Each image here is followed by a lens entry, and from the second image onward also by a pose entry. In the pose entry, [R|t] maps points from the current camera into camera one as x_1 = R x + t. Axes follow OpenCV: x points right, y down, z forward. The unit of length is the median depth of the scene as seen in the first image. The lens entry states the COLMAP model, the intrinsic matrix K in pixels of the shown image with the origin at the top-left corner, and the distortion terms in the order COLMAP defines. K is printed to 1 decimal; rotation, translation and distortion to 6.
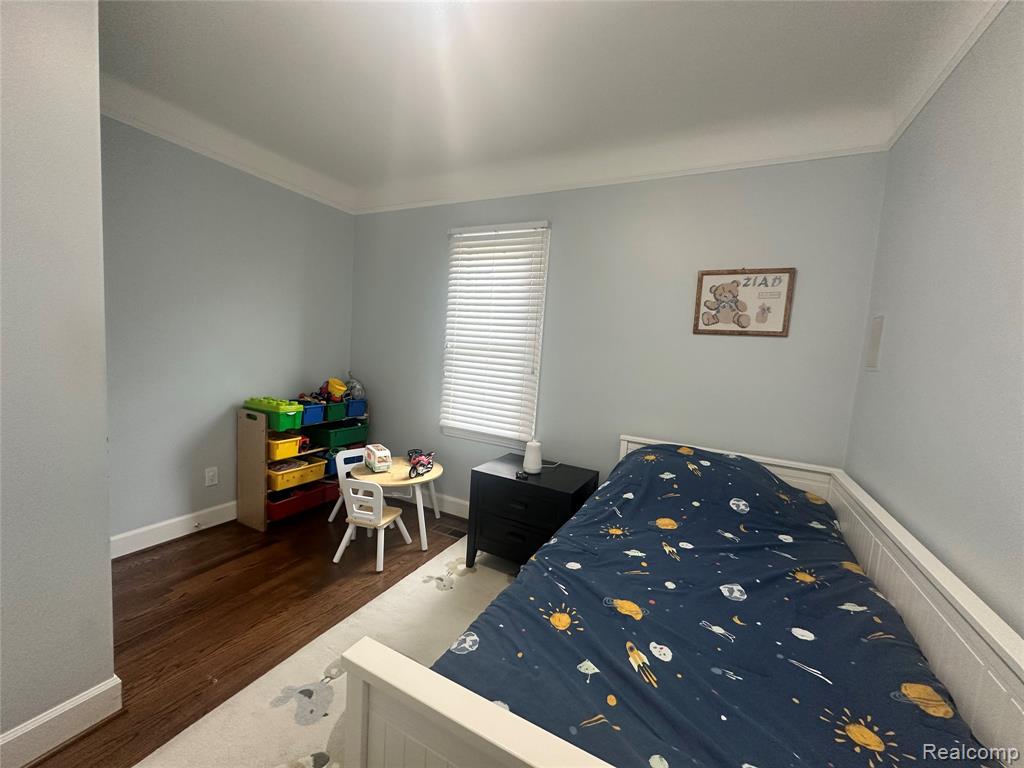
lens RADIAL K [[409.1, 0, 512.4], [0, 409.1, 384.6], [0, 0, 1]] dist [-0.002543, 0.000749]
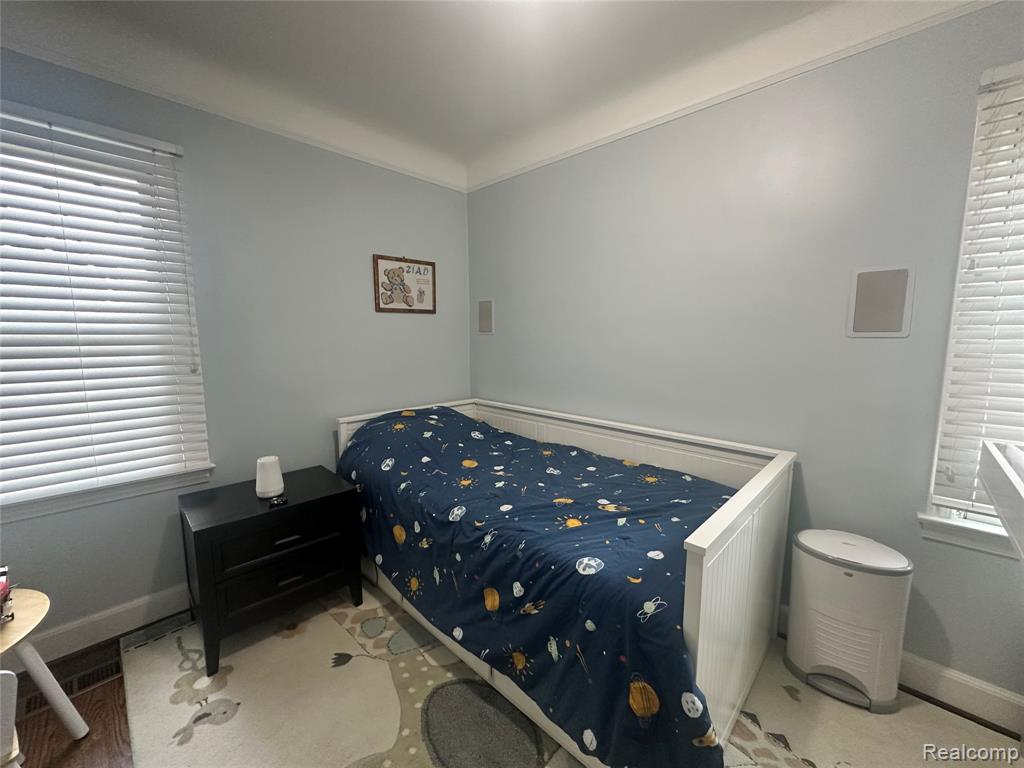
lens RADIAL K [[409.1, 0, 515.5], [0, 409.1, 385.1], [0, 0, 1]] dist [-0.002543, 0.000749]
pose [[0.277355, -0.186522, 0.942488, -0.556872], [0.108807, 0.980761, 0.162077, -0.071811], [-0.954586, 0.057597, 0.292314, 0.345773]]
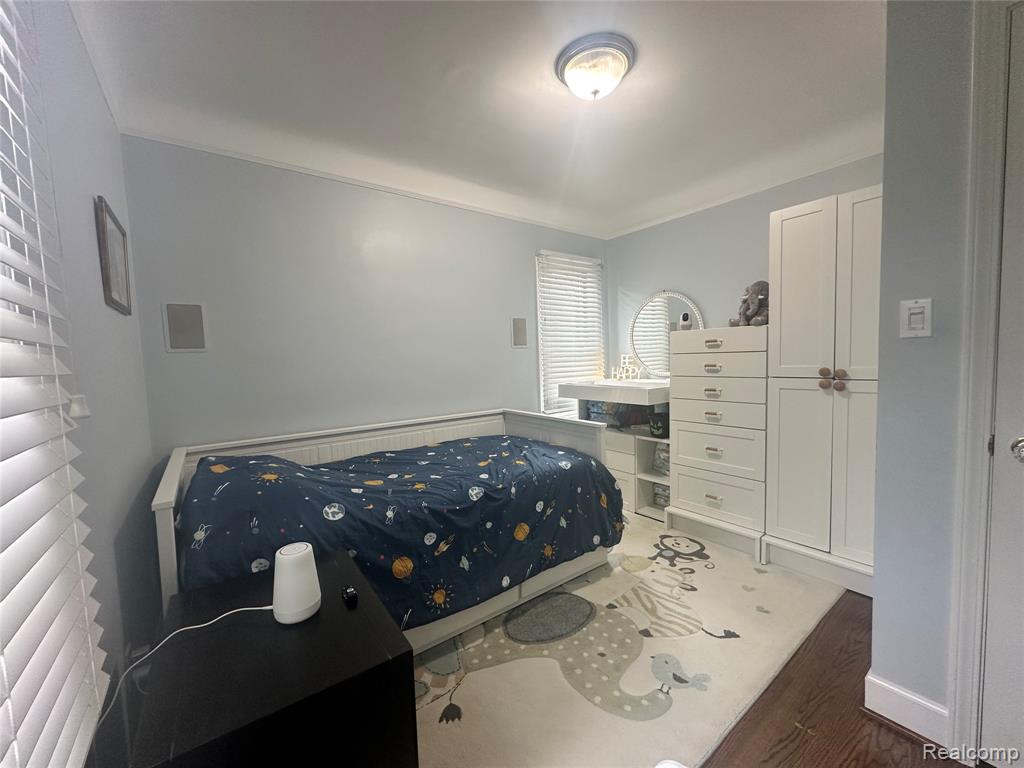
lens RADIAL K [[409.1, 0, 515.9], [0, 409.1, 383.2], [0, 0, 1]] dist [-0.002543, 0.000749]
pose [[-0.903483, -0.065611, 0.423572, -0.363383], [0.012825, 0.983634, 0.179720, -0.116760], [-0.428431, 0.167806, -0.887856, 1.341671]]
